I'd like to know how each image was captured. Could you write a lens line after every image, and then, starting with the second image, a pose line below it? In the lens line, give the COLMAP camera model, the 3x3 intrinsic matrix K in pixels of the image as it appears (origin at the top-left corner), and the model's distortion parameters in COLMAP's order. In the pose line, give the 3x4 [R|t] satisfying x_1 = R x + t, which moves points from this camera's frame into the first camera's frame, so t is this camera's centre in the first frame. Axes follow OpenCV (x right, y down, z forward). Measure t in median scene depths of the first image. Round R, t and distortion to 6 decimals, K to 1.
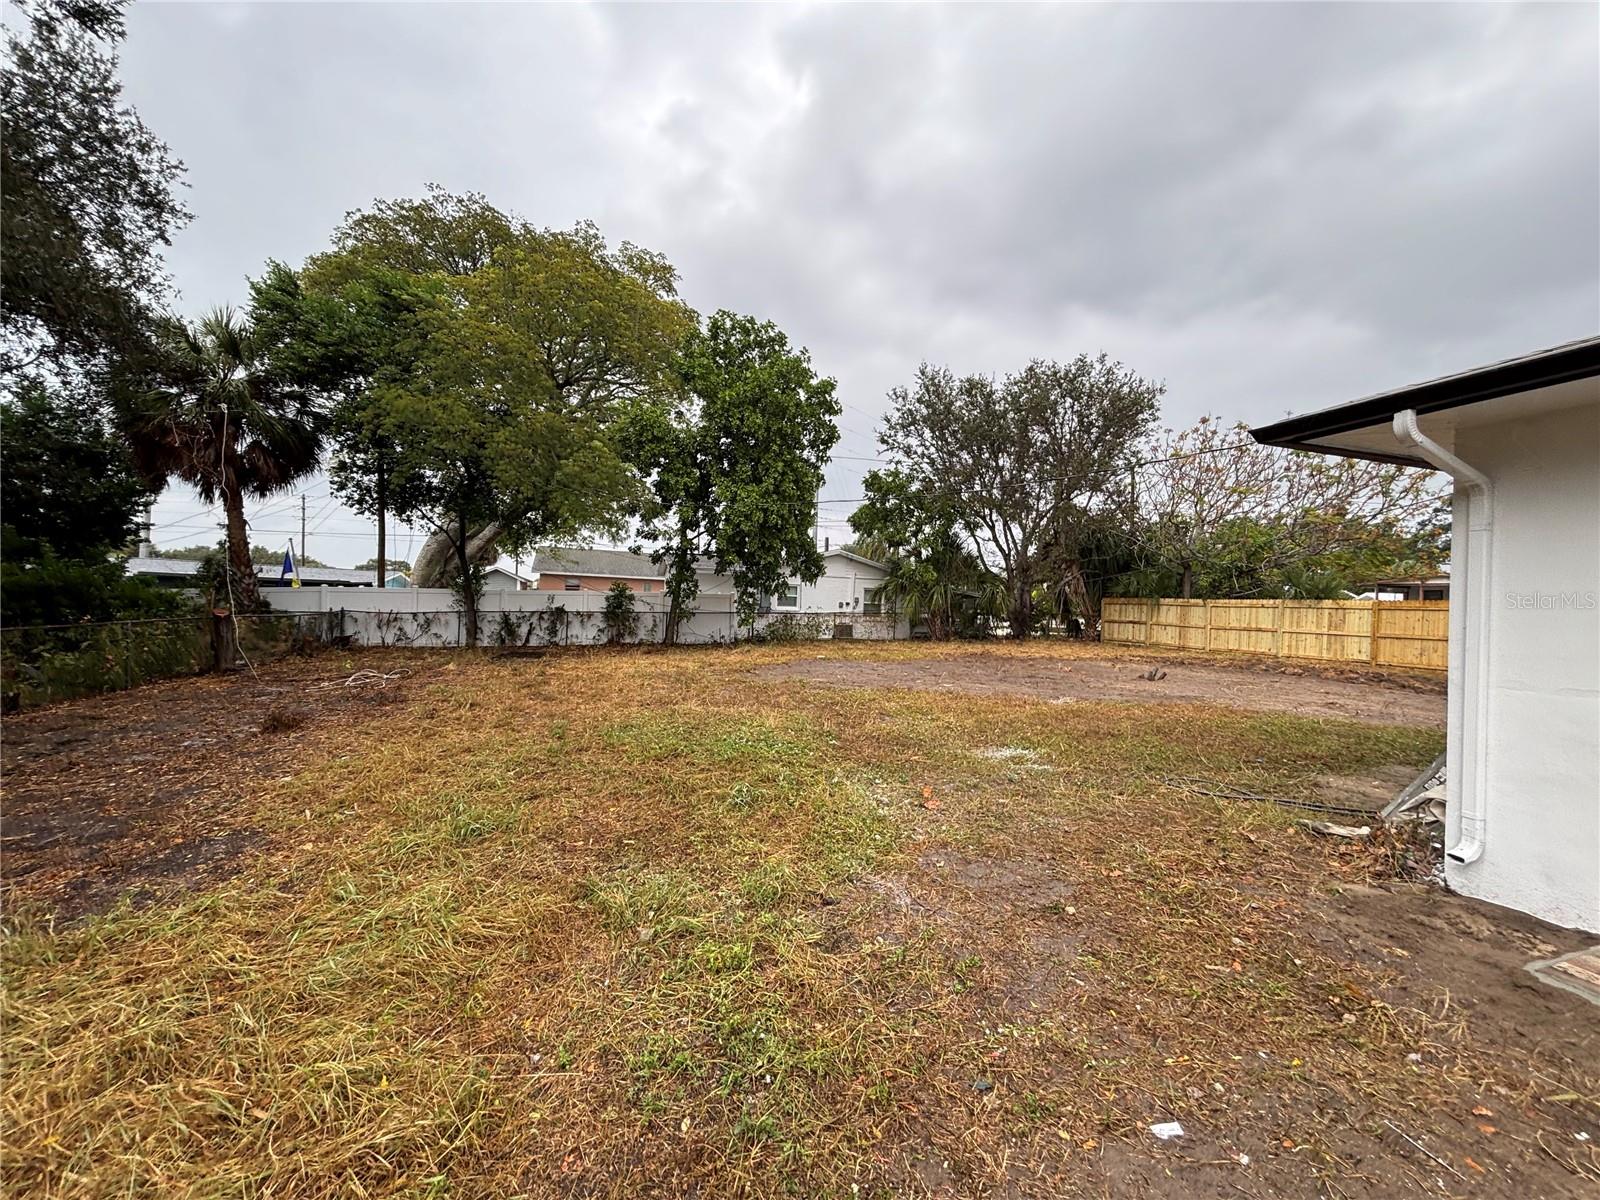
lens RADIAL K [[640.5, 0, 798.0], [0, 640.5, 601.2], [0, 0, 1]] dist [-0.000695, -0.000694]
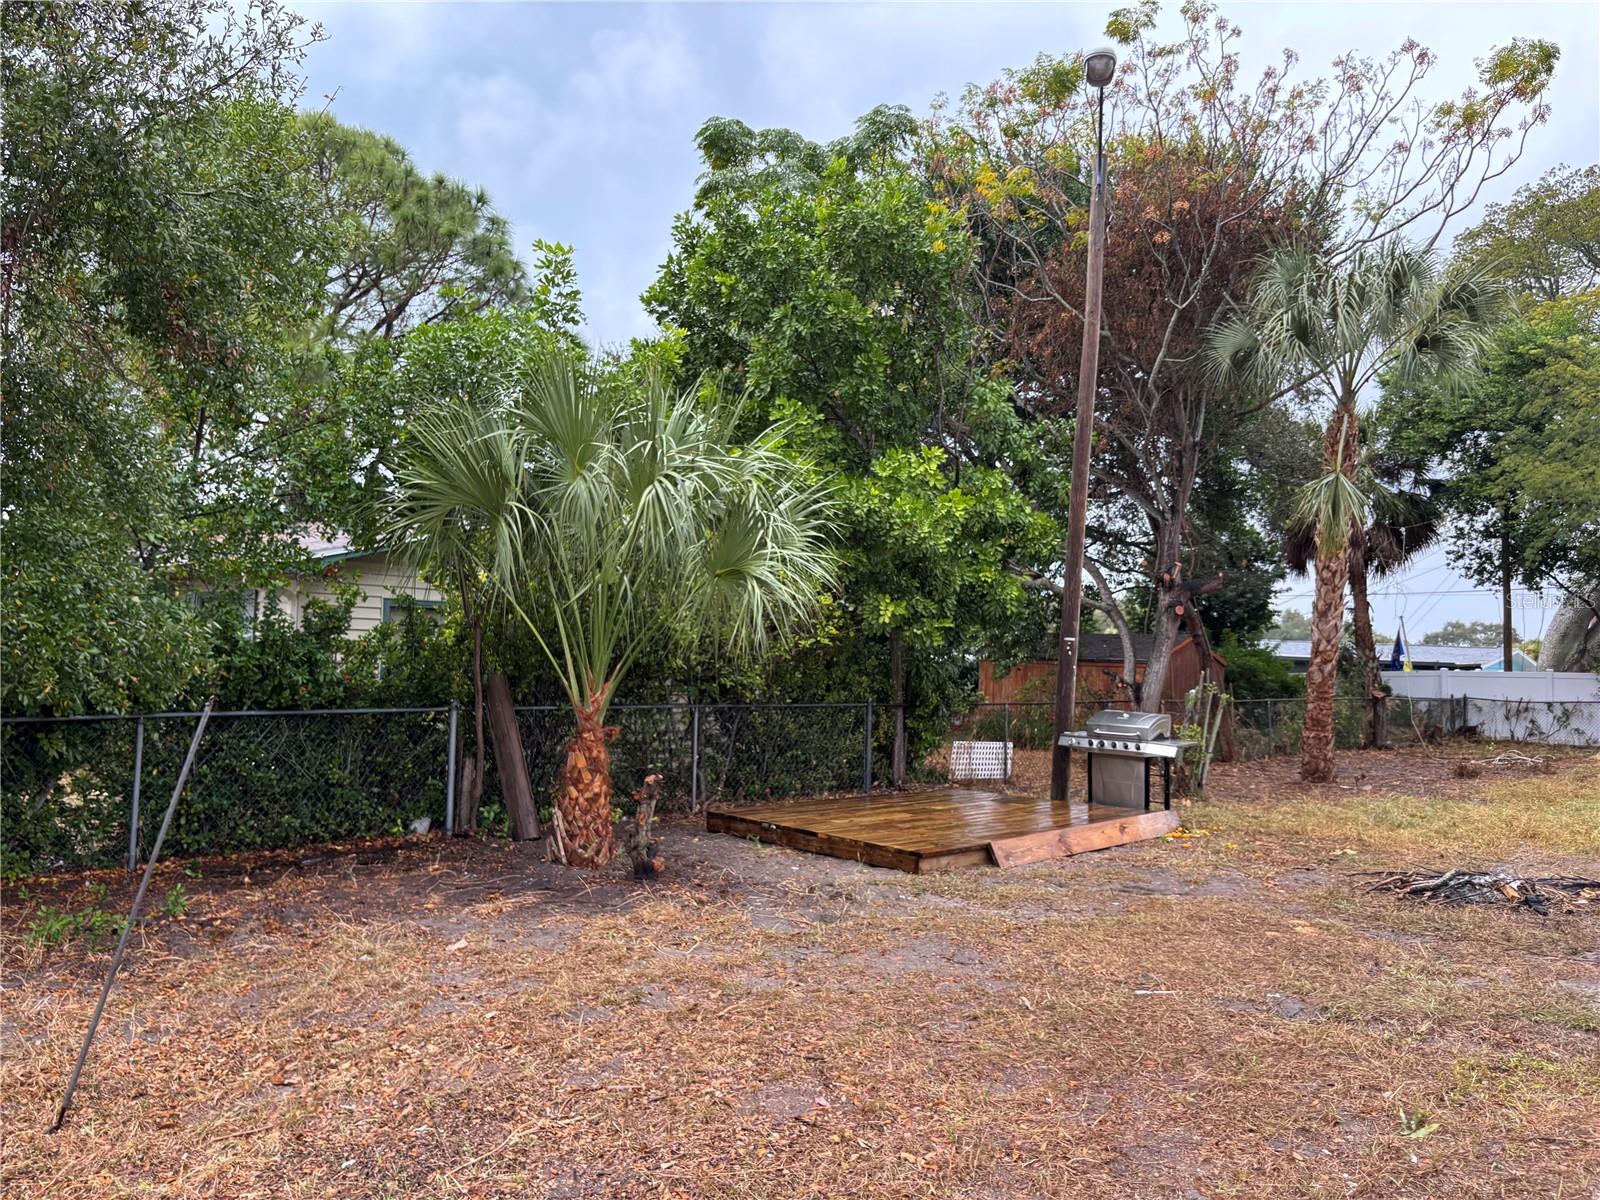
lens RADIAL K [[1208.9, 0, 800.0], [0, 1208.9, 600.0], [0, 0, 1]] dist [0.014834, 0.000796]
pose [[0.480785, -0.055732, -0.875065, 0.303274], [-0.014970, 0.997311, -0.071742, 0.013738], [0.876710, 0.047592, 0.478658, -0.580916]]
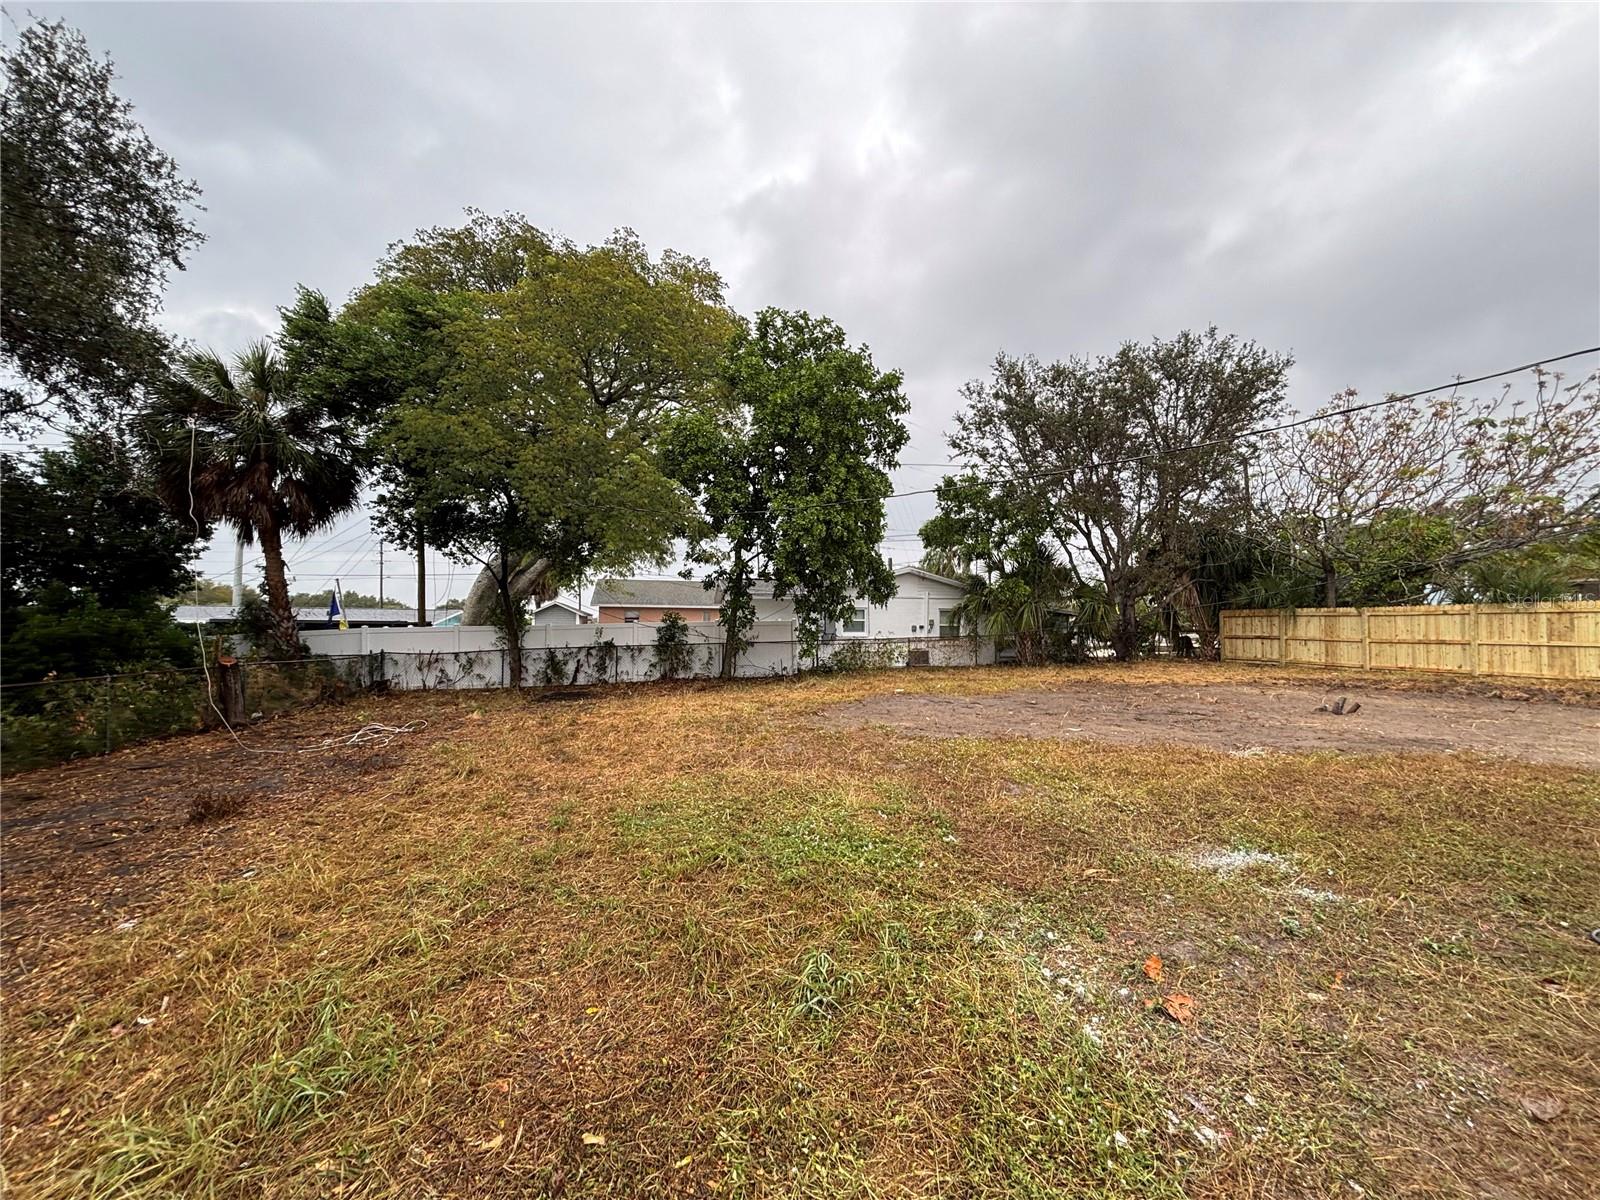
lens RADIAL K [[640.5, 0, 798.0], [0, 640.5, 601.2], [0, 0, 1]] dist [-0.000695, -0.000694]
pose [[0.994752, -0.037561, -0.095171, -0.010736], [0.033739, 0.998570, -0.041459, -0.001294], [0.096592, 0.038031, 0.994597, 0.114850]]
